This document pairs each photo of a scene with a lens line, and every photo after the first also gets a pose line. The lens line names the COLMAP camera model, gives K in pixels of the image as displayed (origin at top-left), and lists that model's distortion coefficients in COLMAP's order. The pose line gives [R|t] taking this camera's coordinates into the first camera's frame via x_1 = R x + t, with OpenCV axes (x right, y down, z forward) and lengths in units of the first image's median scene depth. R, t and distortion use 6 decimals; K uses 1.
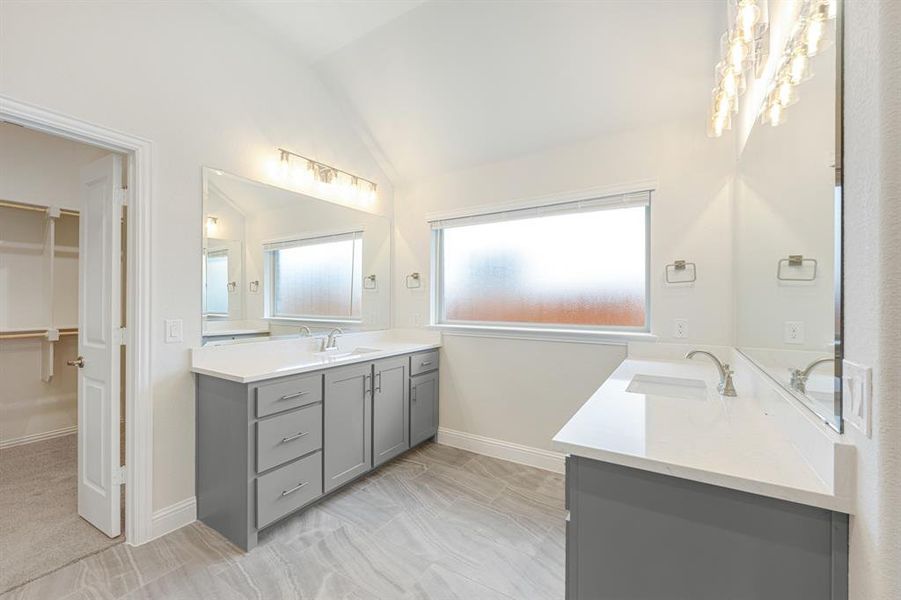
lens RADIAL K [[361.6, 0, 454.0], [0, 361.6, 300.4], [0, 0, 1]] dist [-0.000611, 0.000047]
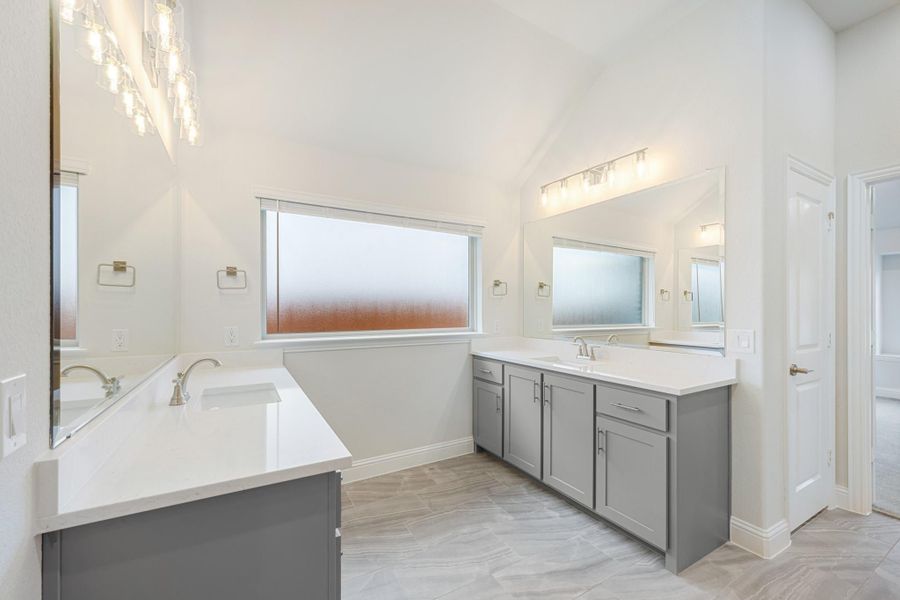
lens RADIAL K [[361.2, 0, 450.3], [0, 361.2, 304.8], [0, 0, 1]] dist [-0.000611, 0.000047]
pose [[0.479745, 0.004087, 0.877399, -0.671785], [-0.004303, 0.999988, -0.002306, -0.005892], [-0.877398, -0.002669, 0.479757, 0.427710]]
